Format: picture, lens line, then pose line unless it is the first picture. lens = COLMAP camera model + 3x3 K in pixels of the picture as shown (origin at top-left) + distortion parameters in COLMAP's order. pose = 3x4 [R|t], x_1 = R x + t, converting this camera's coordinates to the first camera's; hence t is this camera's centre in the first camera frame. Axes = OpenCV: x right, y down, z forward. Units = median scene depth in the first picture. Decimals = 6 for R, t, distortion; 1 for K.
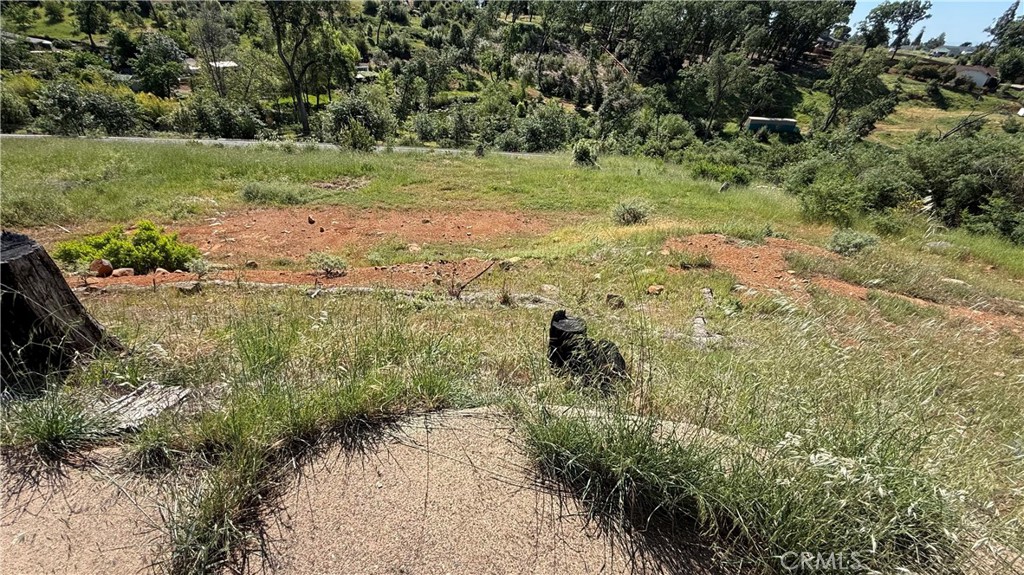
lens RADIAL K [[409.9, 0, 508.8], [0, 409.9, 287.3], [0, 0, 1]] dist [0.000049, 0.000696]
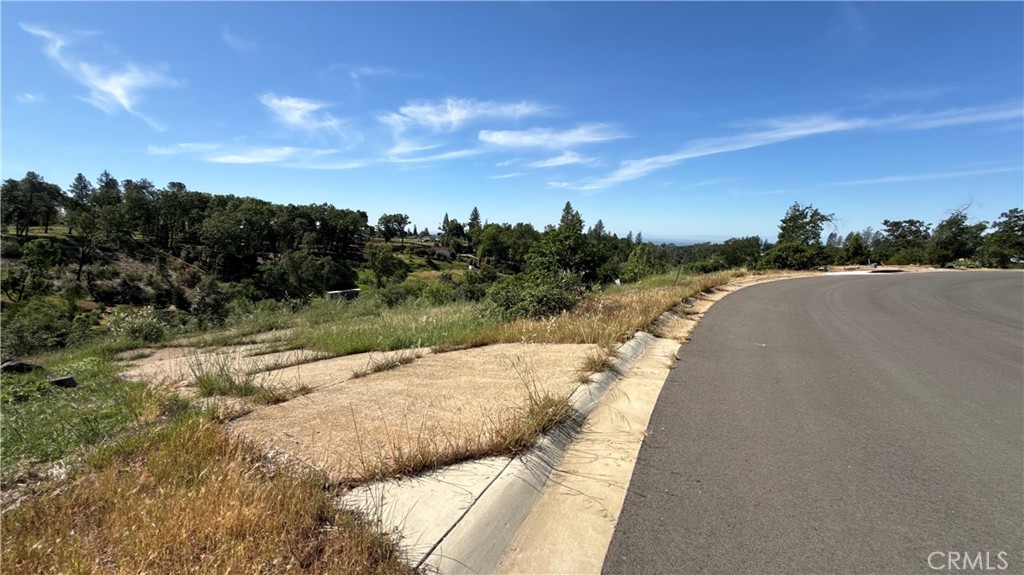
lens RADIAL K [[409.9, 0, 509.2], [0, 409.9, 286.6], [0, 0, 1]] dist [0.000049, 0.000696]
pose [[0.602959, -0.138455, 0.785666, -0.077351], [0.445029, 0.875729, -0.187211, 0.062764], [-0.662110, 0.462524, 0.589645, -0.141319]]
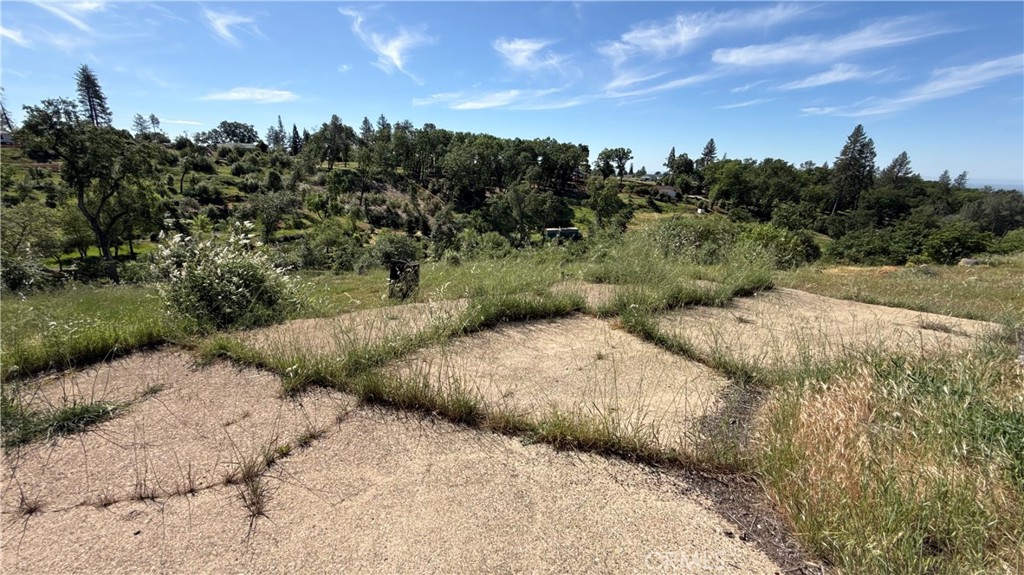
lens RADIAL K [[409.9, 0, 510.4], [0, 409.9, 289.1], [0, 0, 1]] dist [0.000049, 0.000696]
pose [[0.907921, -0.142713, 0.394098, -0.036360], [0.245871, 0.942824, -0.225014, 0.018811], [-0.339452, 0.301192, 0.891098, -0.037080]]
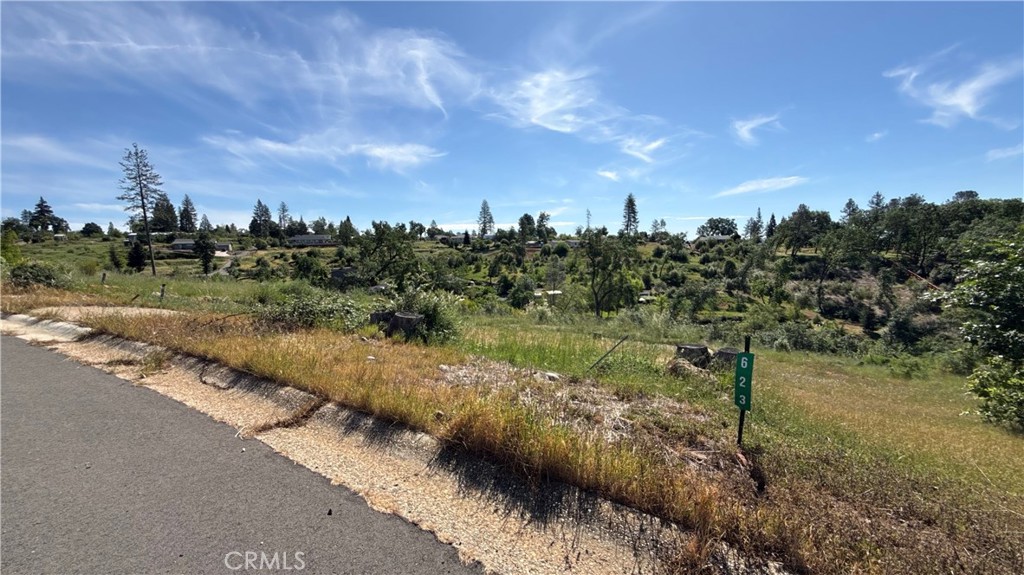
lens RADIAL K [[409.9, 0, 509.9], [0, 409.9, 287.6], [0, 0, 1]] dist [0.000049, 0.000696]
pose [[0.808704, -0.012335, -0.588086, 0.053137], [-0.273166, 0.877556, -0.394050, 0.066499], [0.520939, 0.479315, 0.706314, -0.129093]]
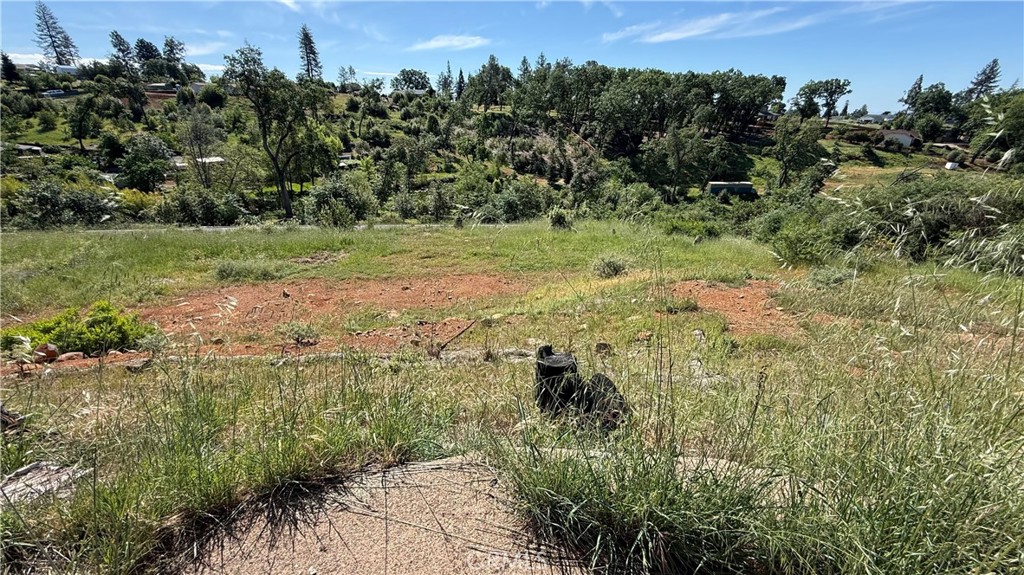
lens RADIAL K [[409.9, 0, 508.8], [0, 409.9, 286.6], [0, 0, 1]] dist [0.000049, 0.000696]
pose [[0.997283, -0.060946, 0.041388, 0.000431], [0.067138, 0.983155, -0.169994, 0.001969], [-0.030331, 0.172311, 0.984576, 0.002739]]
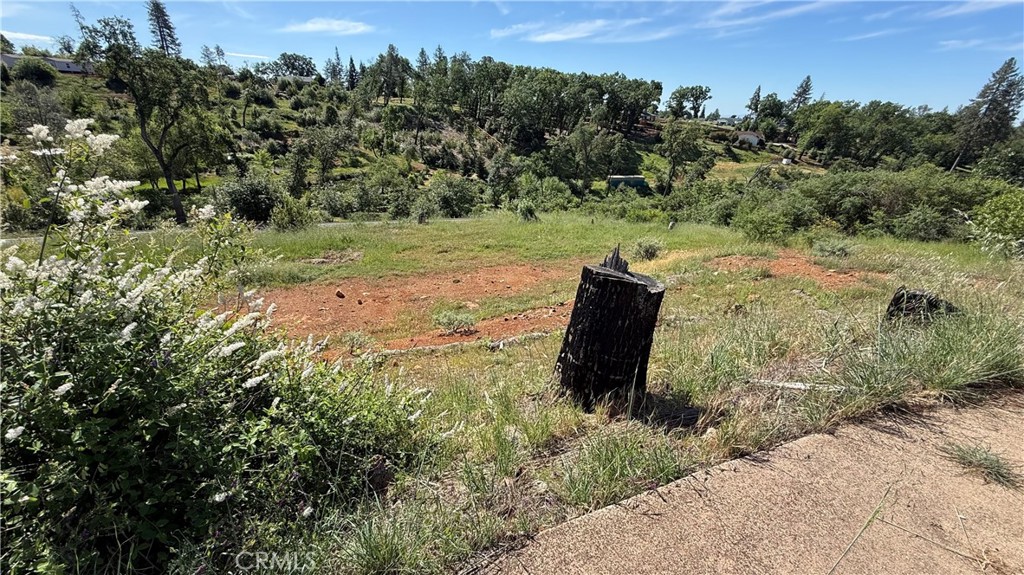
lens RADIAL K [[409.9, 0, 509.8], [0, 409.9, 287.5], [0, 0, 1]] dist [0.000049, 0.000696]
pose [[0.954302, -0.129435, 0.269358, -0.037453], [0.168850, 0.977212, -0.128636, 0.000602], [-0.246570, 0.168239, 0.954410, 0.001114]]
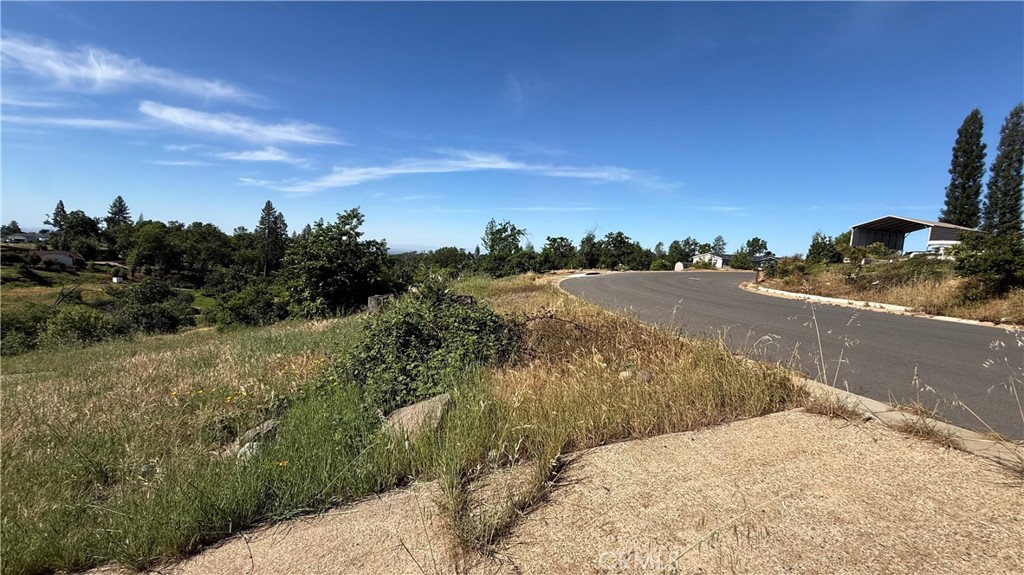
lens RADIAL K [[409.9, 0, 509.1], [0, 409.9, 287.5], [0, 0, 1]] dist [0.000049, 0.000696]
pose [[-0.029061, -0.136890, 0.990160, -0.057686], [0.505958, 0.852292, 0.132679, 0.046120], [-0.862068, 0.504836, 0.044492, -0.107522]]
